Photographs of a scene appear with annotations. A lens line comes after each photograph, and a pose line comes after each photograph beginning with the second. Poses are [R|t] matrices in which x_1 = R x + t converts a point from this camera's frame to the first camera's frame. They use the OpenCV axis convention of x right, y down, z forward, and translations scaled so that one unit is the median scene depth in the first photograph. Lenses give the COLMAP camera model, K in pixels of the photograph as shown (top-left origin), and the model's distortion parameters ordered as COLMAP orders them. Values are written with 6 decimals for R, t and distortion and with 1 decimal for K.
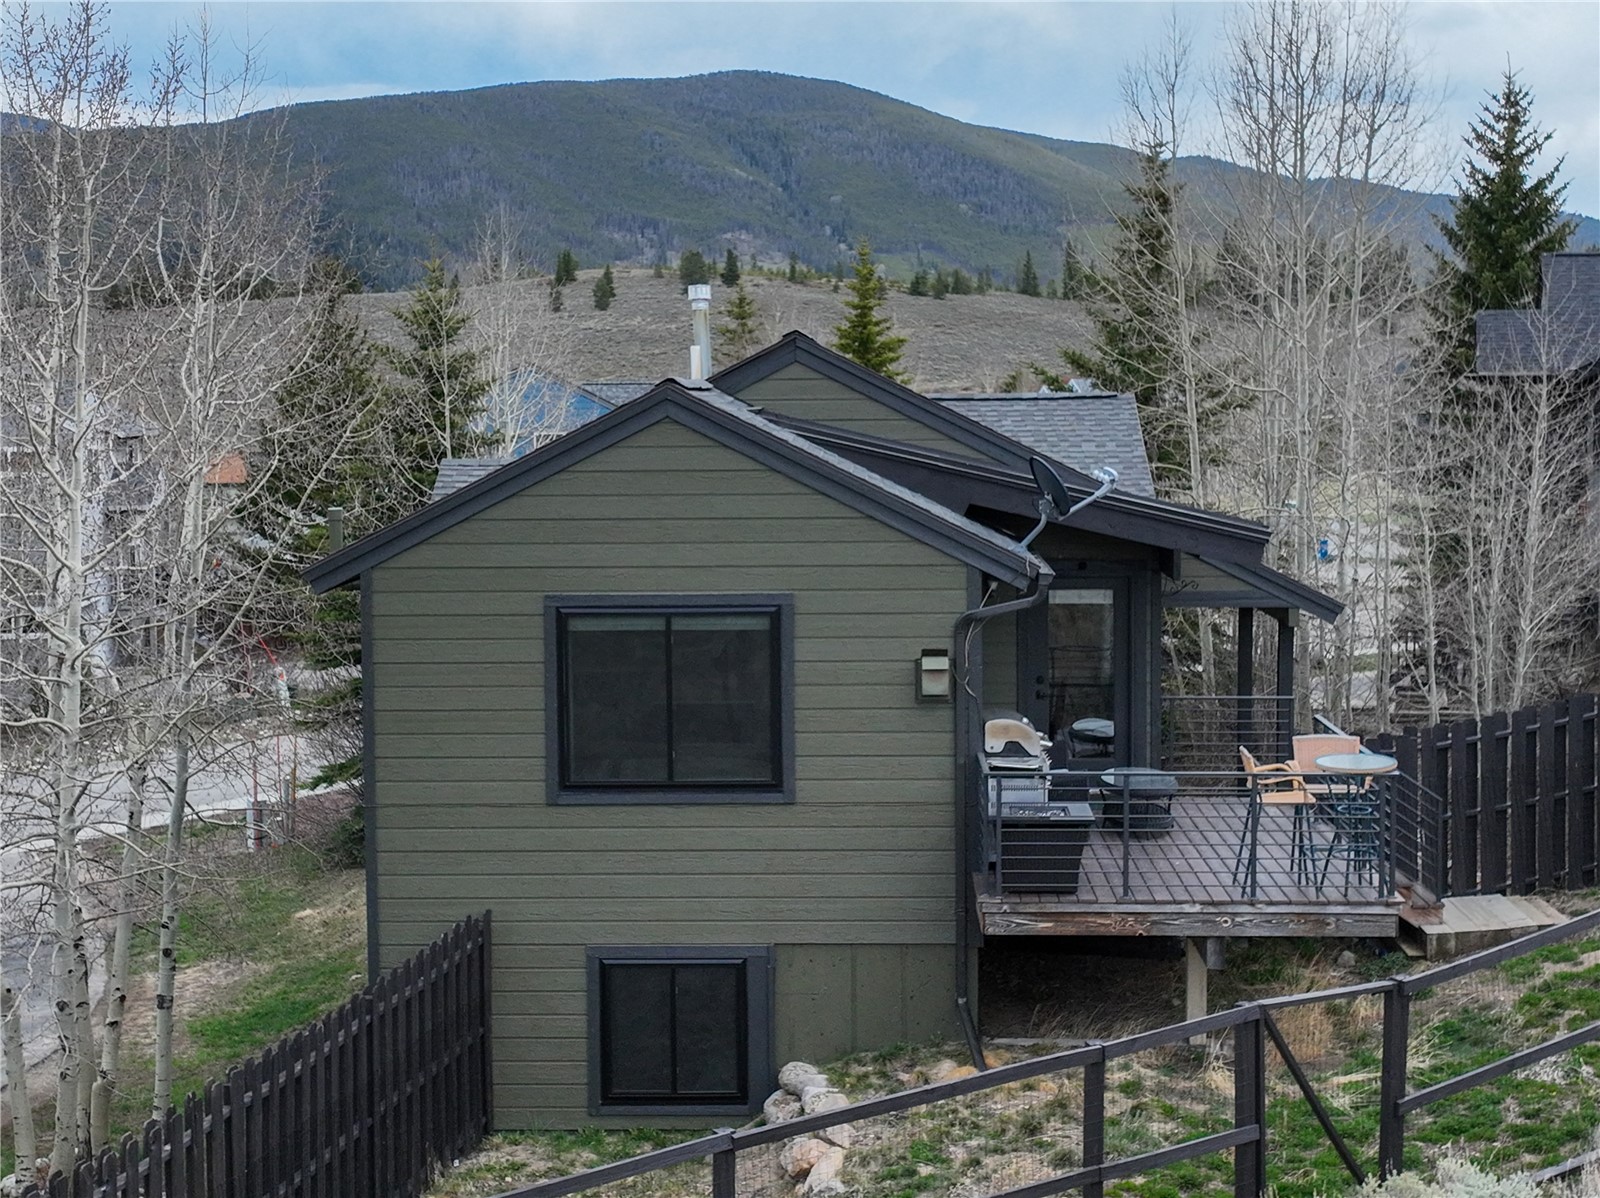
lens RADIAL K [[2448.1, 0, 800.0], [0, 2448.1, 599.0], [0, 0, 1]] dist [0.023614, 0.035670]
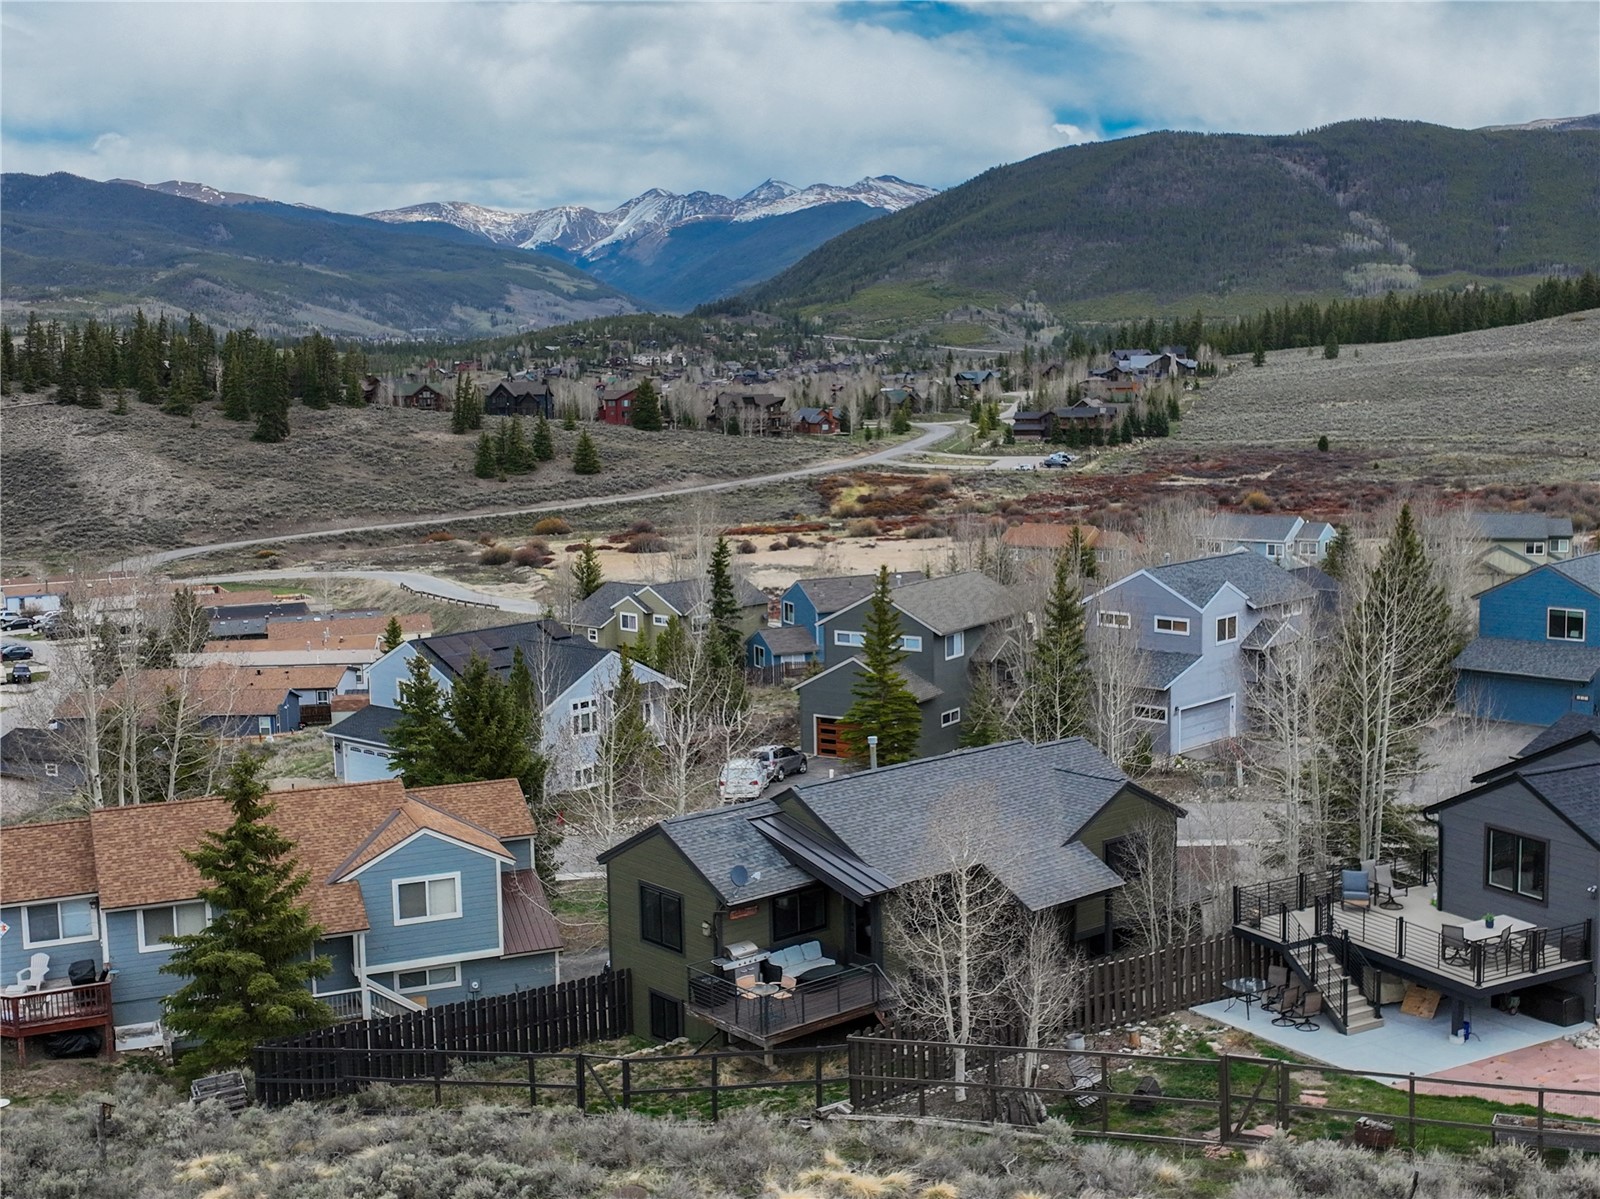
lens RADIAL K [[1878.0, 0, 826.3], [0, 1878.0, 598.9], [0, 0, 1]] dist [0.008100, -0.021504]
pose [[0.690608, 0.089340, -0.717690, 1.832515], [-0.046616, 0.995776, 0.079100, -0.582031], [0.721726, -0.021172, 0.691856, -0.545706]]
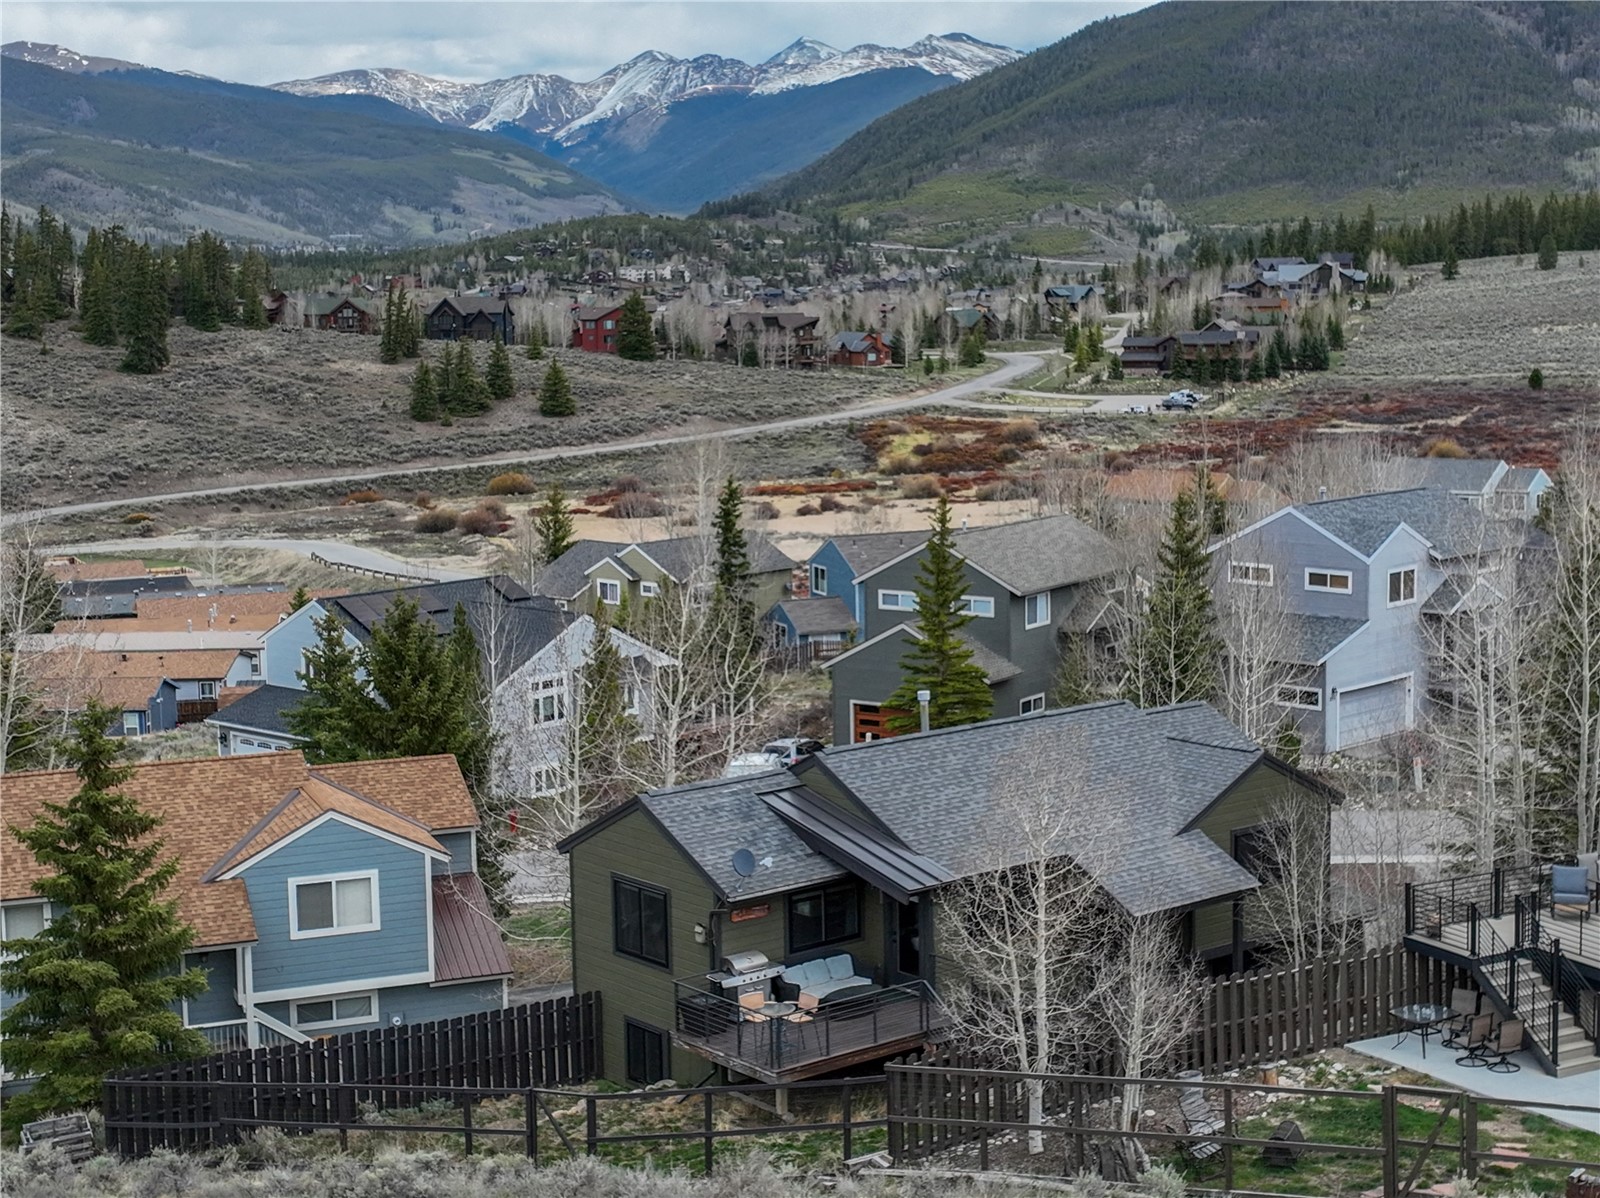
lens RADIAL K [[2480.1, 0, 800.0], [0, 2480.1, 599.0], [0, 0, 1]] dist [0.010881, -0.039347]
pose [[0.668651, 0.094452, -0.737553, 1.835487], [-0.049598, 0.995356, 0.082503, -0.487944], [0.741920, -0.018585, 0.670231, -0.526928]]
